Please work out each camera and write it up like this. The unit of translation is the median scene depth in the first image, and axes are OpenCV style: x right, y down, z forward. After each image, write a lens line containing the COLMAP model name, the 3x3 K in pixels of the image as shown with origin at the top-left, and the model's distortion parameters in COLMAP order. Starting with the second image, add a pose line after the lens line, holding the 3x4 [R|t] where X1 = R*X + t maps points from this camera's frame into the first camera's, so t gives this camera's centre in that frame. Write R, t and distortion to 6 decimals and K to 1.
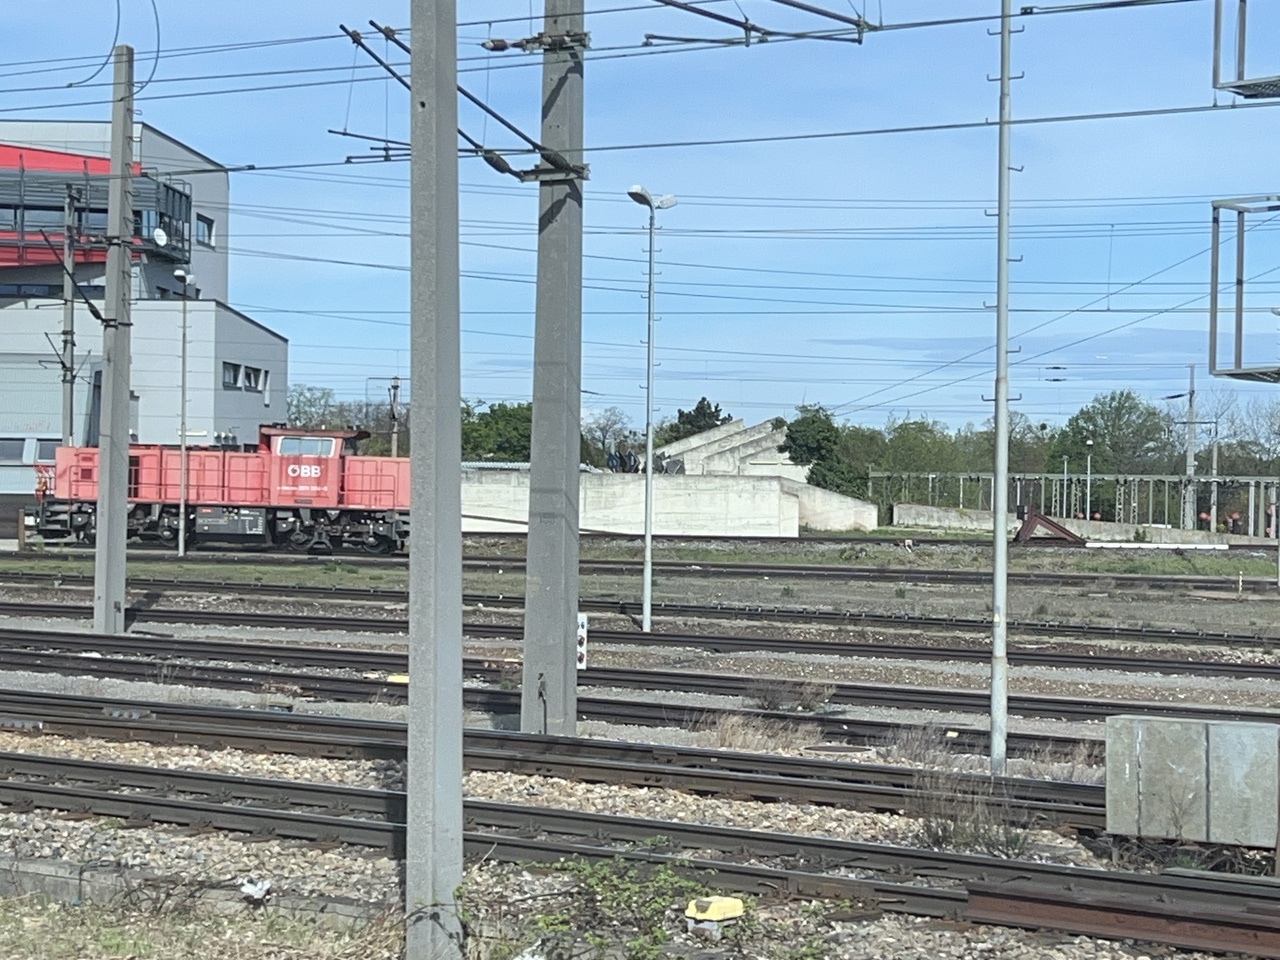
lens RADIAL K [[2849.1, 0, 659.6], [0, 2849.1, 502.2], [0, 0, 1]] dist [0.254751, -0.972451]
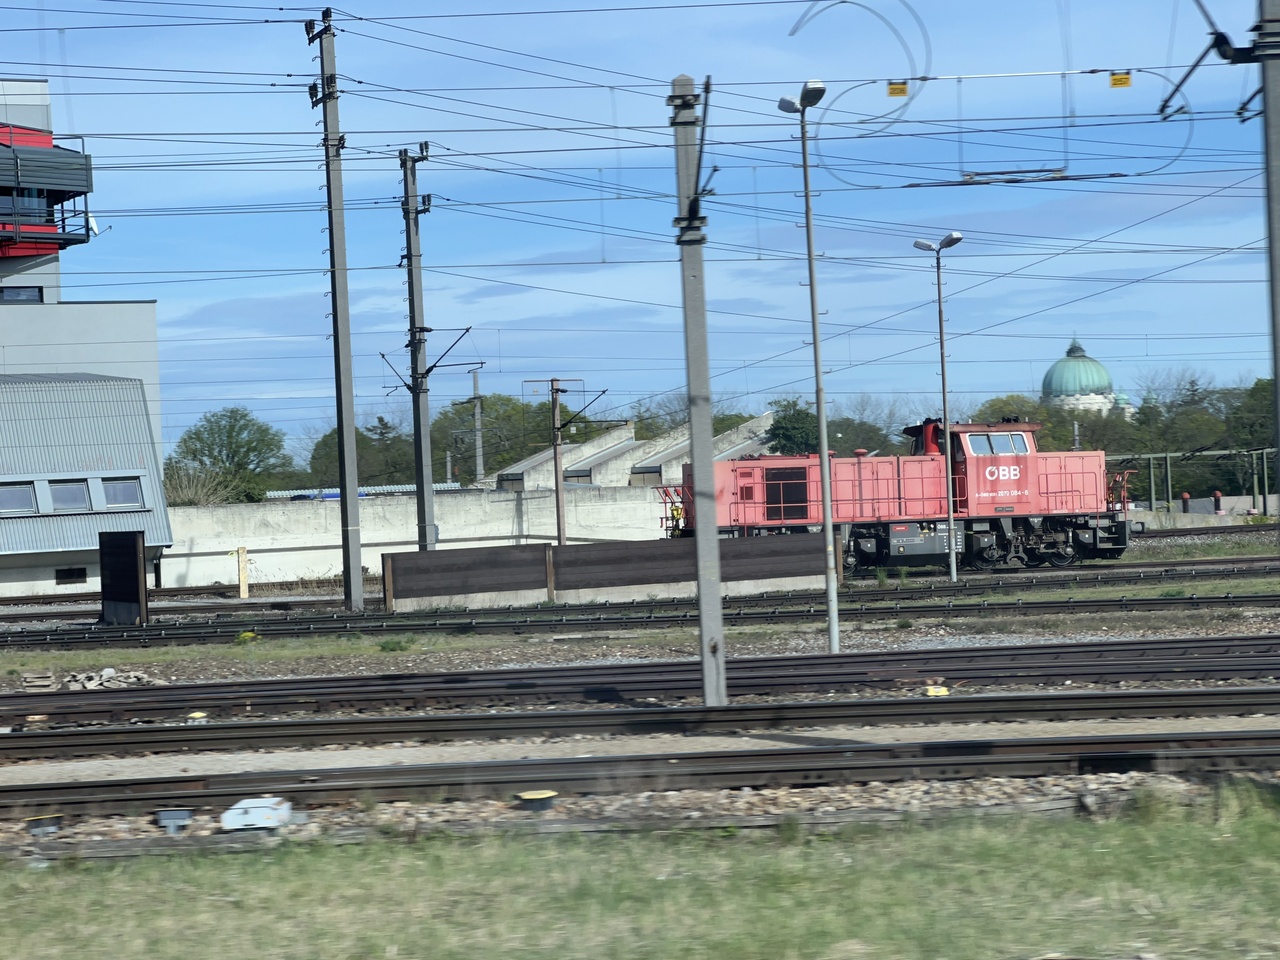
lens RADIAL K [[2881.7, 0, 638.7], [0, 2881.7, 473.0], [0, 0, 1]] dist [-0.036263, 3.625244]
pose [[0.867529, -0.054409, 0.494401, -0.626222], [0.064829, 0.997889, -0.003939, -0.014342], [-0.493143, 0.035469, 0.869225, 0.319906]]
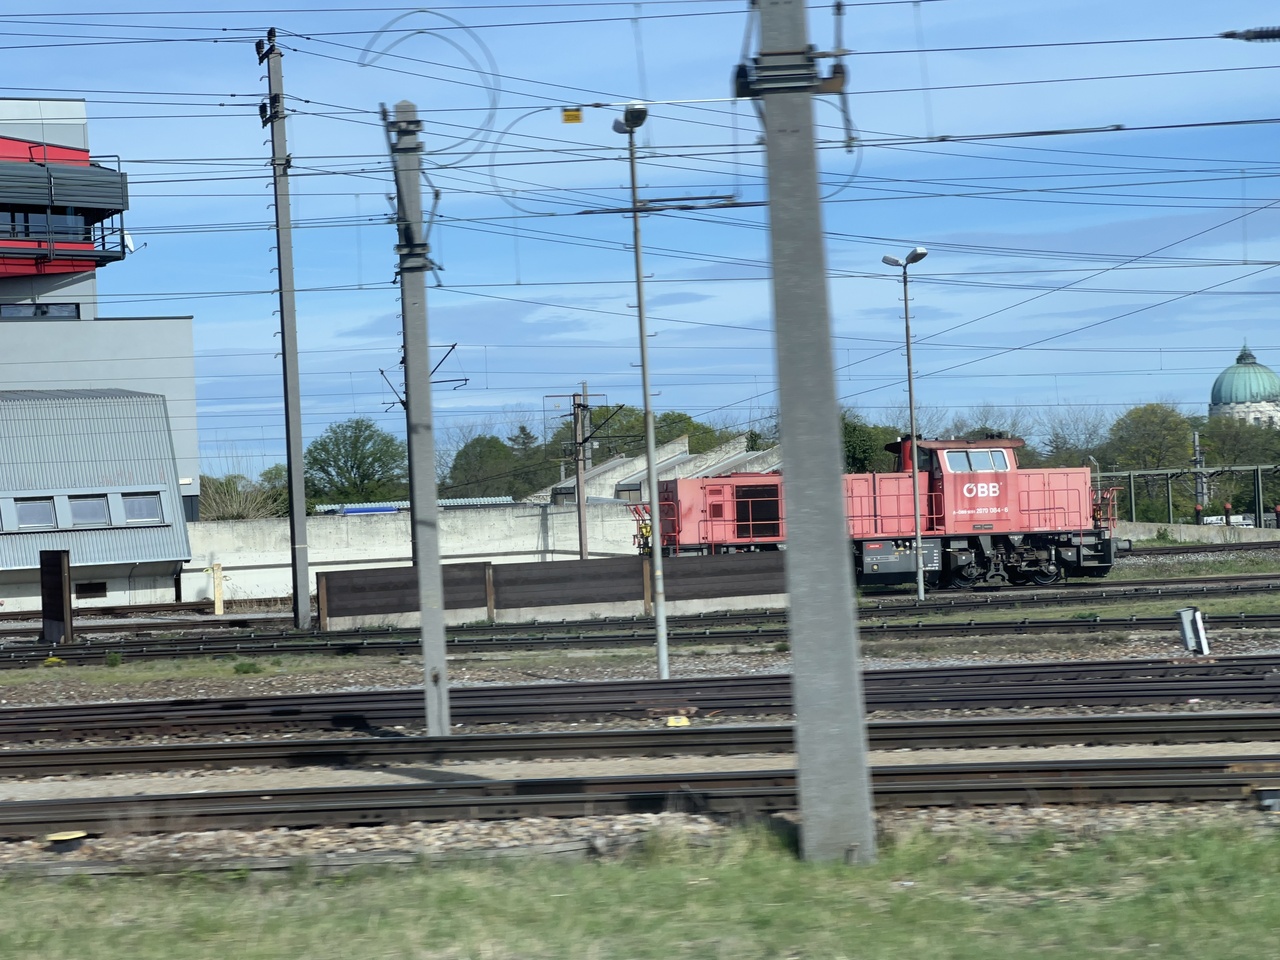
lens RADIAL K [[2881.7, 0, 638.7], [0, 2881.7, 473.0], [0, 0, 1]] dist [-0.036263, 3.625244]
pose [[0.896307, -0.053091, 0.440244, -0.573254], [0.064399, 0.997866, -0.010775, -0.013126], [-0.438733, 0.038009, 0.897813, 0.295405]]
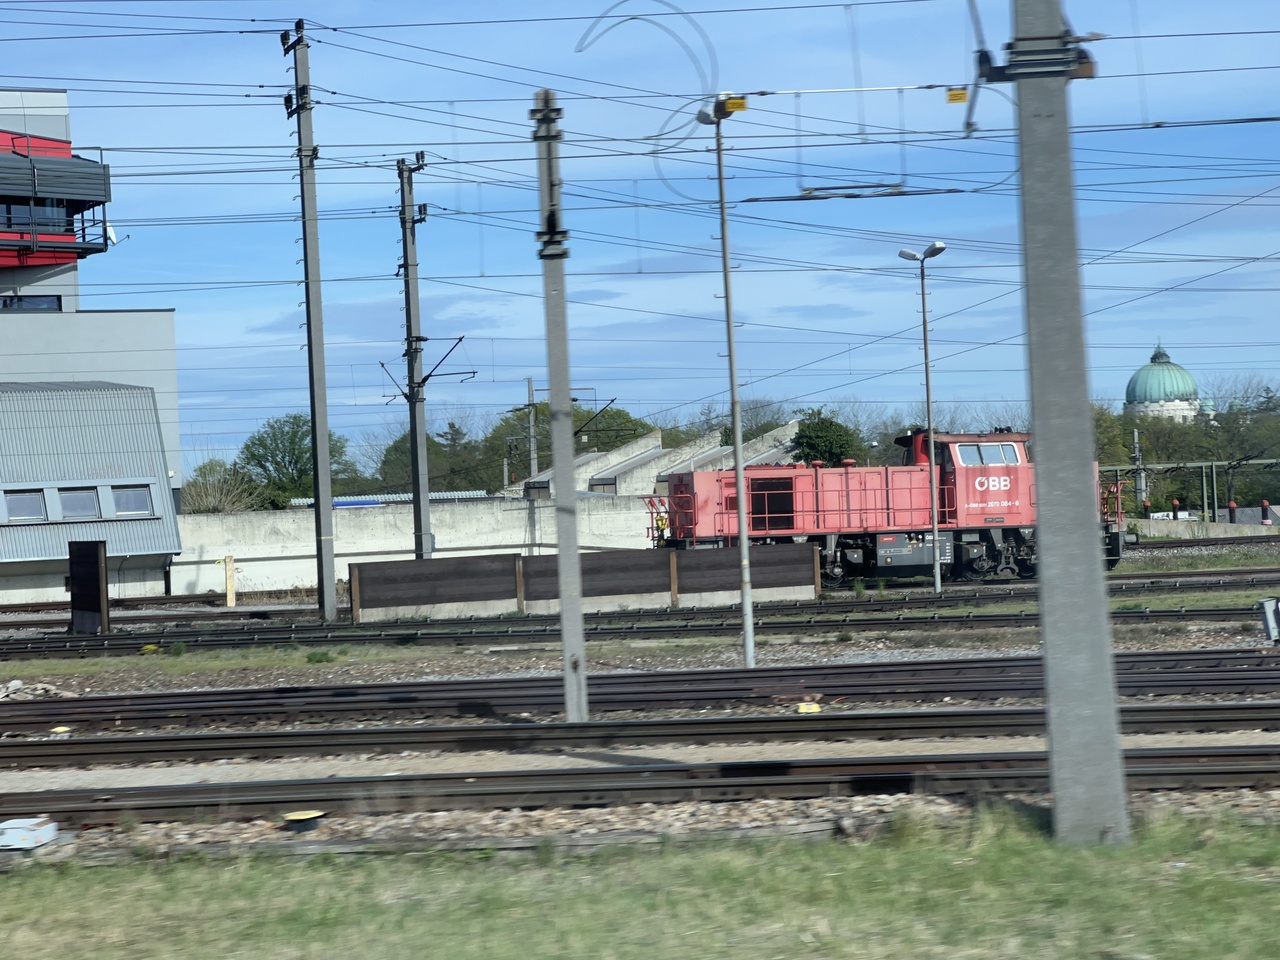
lens RADIAL K [[2881.7, 0, 638.7], [0, 2881.7, 473.0], [0, 0, 1]] dist [-0.036263, 3.625244]
pose [[0.882441, -0.051634, 0.467582, -0.599857], [0.062553, 0.998011, -0.007845, -0.013692], [-0.466247, 0.036171, 0.883915, 0.307481]]
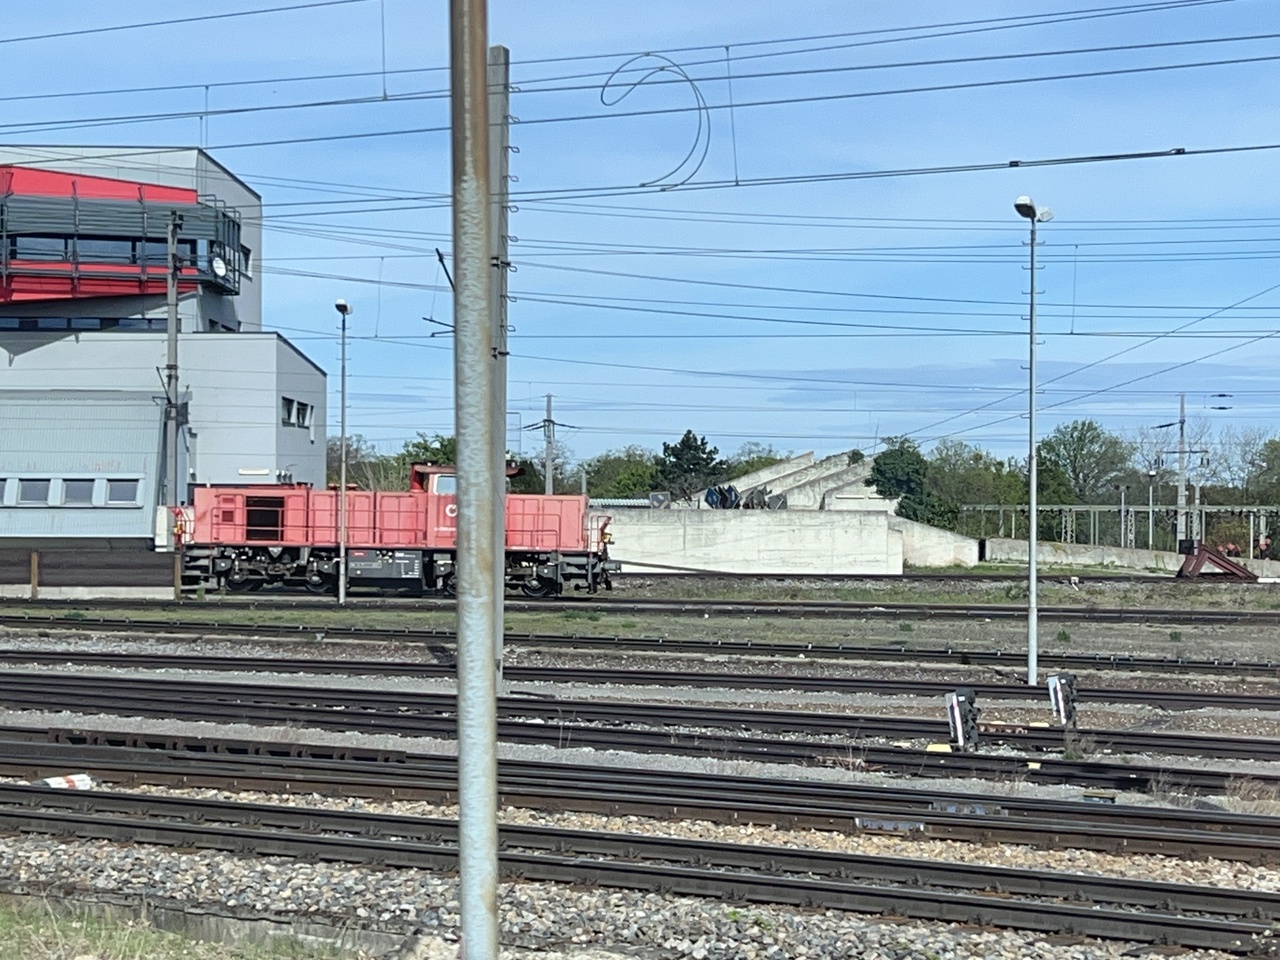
lens RADIAL K [[2849.1, 0, 659.6], [0, 2849.1, 502.2], [0, 0, 1]] dist [0.254751, -0.972451]
pose [[0.998836, -0.009329, 0.047318, -0.103219], [0.009878, 0.999887, -0.011369, -0.002387], [-0.047207, 0.011823, 0.998815, 0.056094]]
